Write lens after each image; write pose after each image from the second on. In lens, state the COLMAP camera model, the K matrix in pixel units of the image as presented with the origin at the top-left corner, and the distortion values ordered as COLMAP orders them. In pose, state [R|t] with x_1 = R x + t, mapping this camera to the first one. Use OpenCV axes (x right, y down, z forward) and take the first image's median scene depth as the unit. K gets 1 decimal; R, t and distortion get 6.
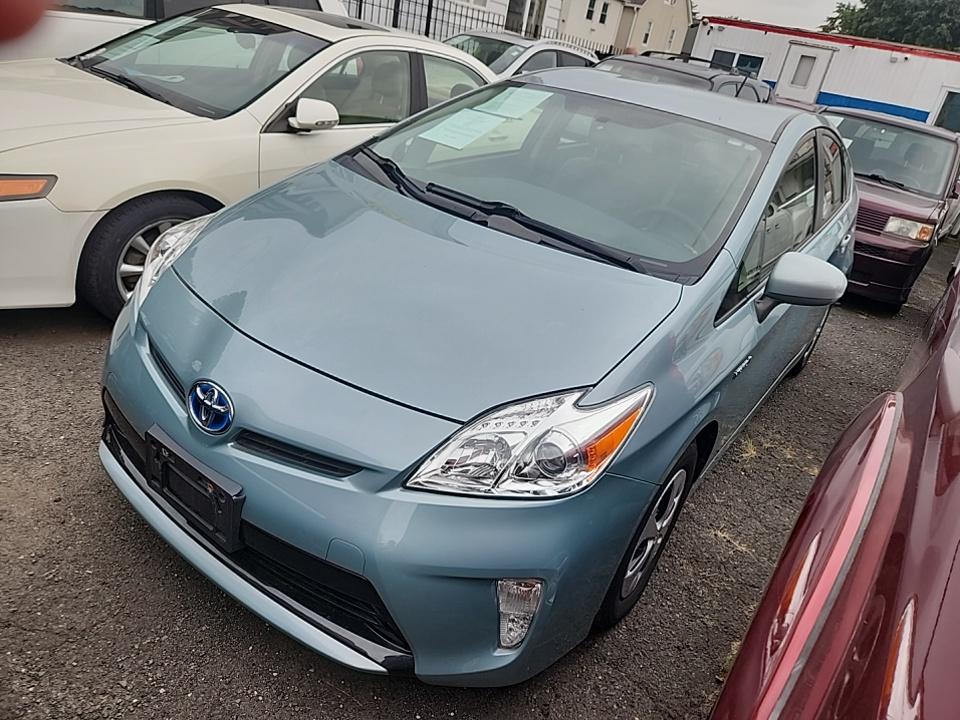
lens RADIAL K [[657.2, 0, 479.8], [0, 657.2, 349.1], [0, 0, 1]] dist [0.054349, -0.046577]
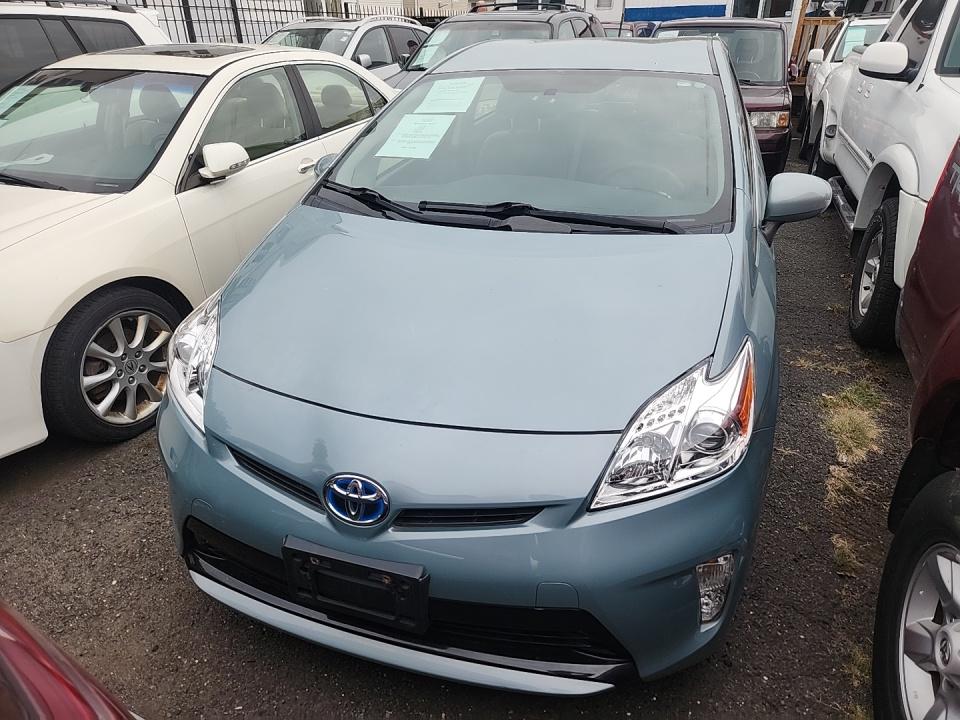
lens RADIAL K [[653.8, 0, 480.0], [0, 653.8, 360.0], [0, 0, 1]] dist [0.061264, -0.050544]
pose [[0.939490, -0.303859, 0.158201, -0.219853], [0.294686, 0.952314, 0.079104, -0.083211], [-0.174694, -0.027698, 0.984233, 0.035006]]
